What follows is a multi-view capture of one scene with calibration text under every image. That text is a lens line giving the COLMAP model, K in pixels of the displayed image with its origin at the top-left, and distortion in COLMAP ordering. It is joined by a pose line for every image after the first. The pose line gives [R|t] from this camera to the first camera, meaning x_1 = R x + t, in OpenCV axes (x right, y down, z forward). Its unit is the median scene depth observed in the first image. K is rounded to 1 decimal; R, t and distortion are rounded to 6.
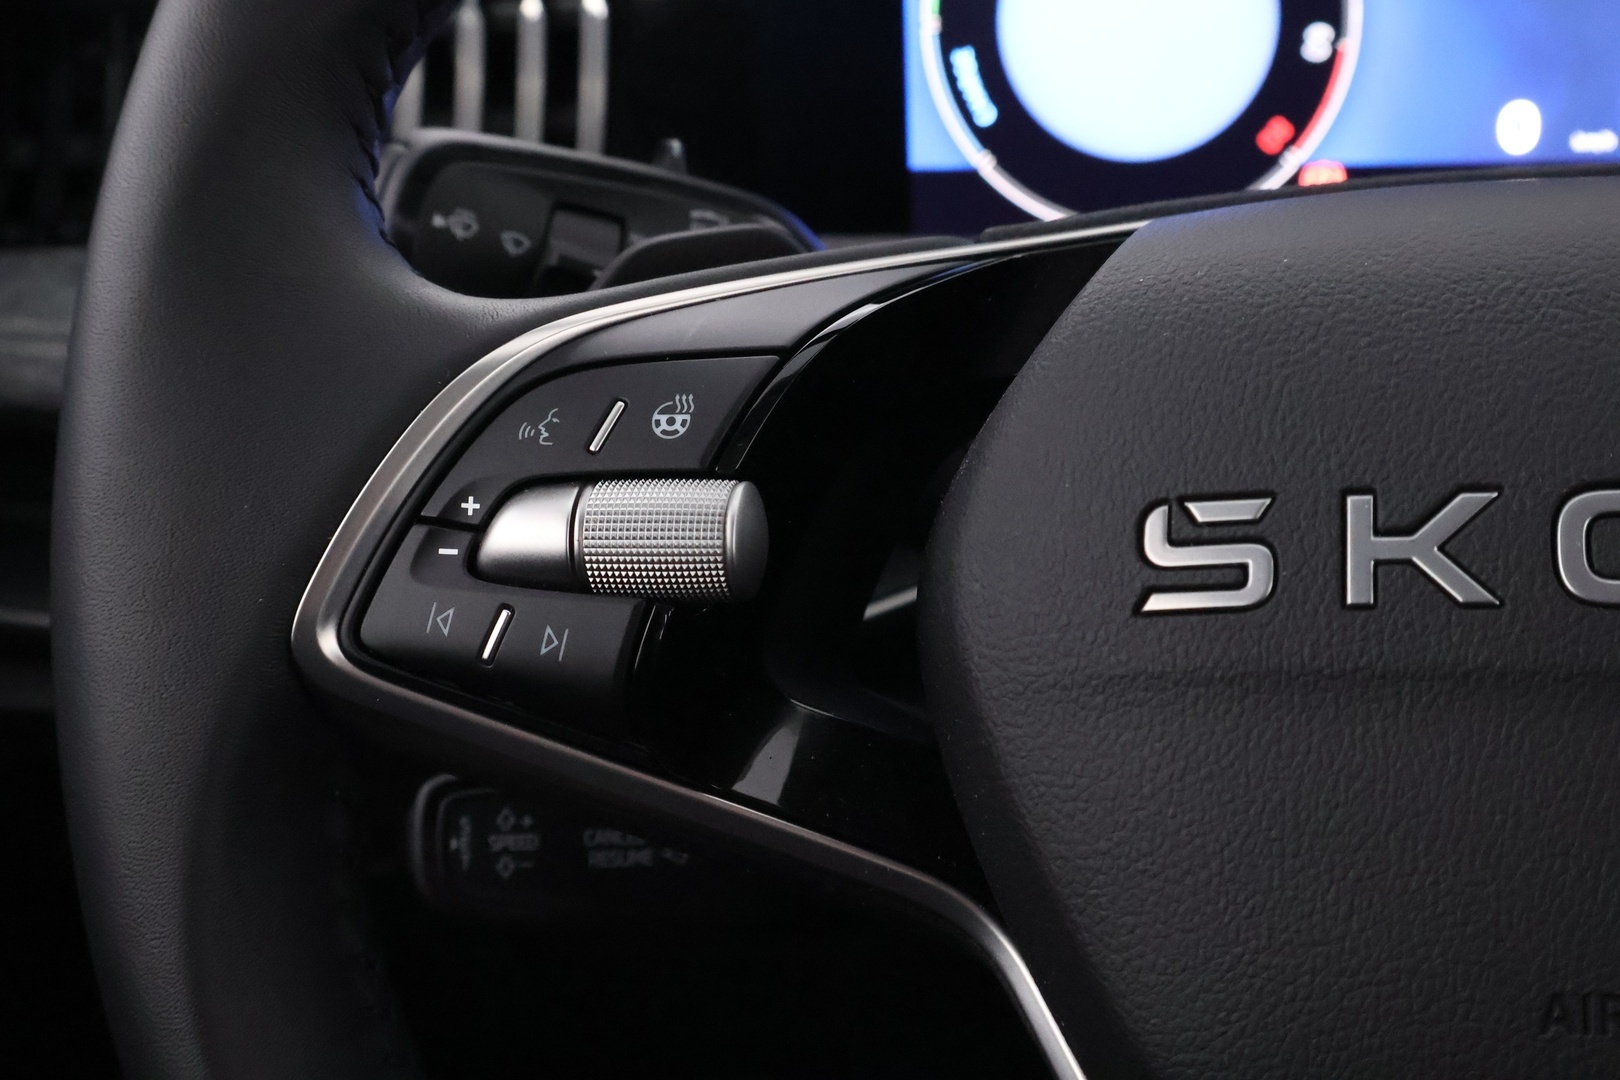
lens RADIAL K [[2360.1, 0, 799.5], [0, 2360.1, 536.2], [0, 0, 1]] dist [0.019029, 0.000000]
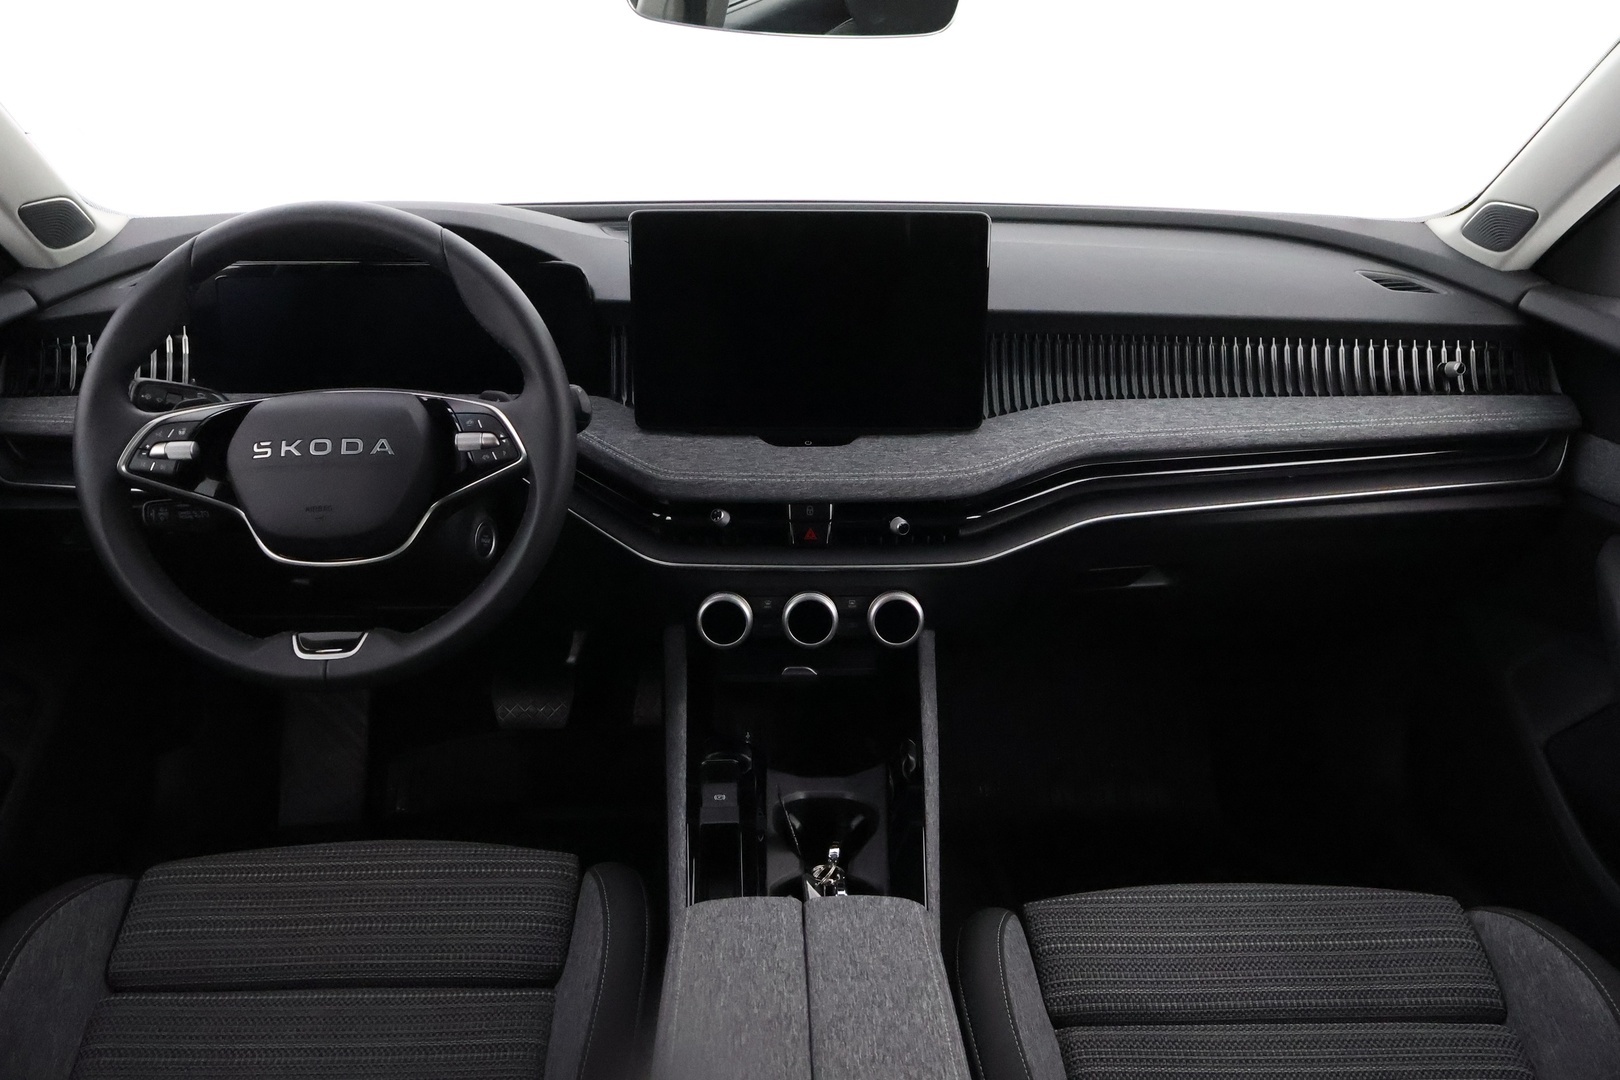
lens RADIAL K [[1357.6, 0, 809.9], [0, 1357.6, 554.9], [0, 0, 1]] dist [0.018561, 0.000106]
pose [[0.967457, -0.034988, 0.250606, 0.640032], [0.029758, 0.999254, 0.024628, 0.236902], [-0.251280, -0.016369, 0.967776, -2.928046]]
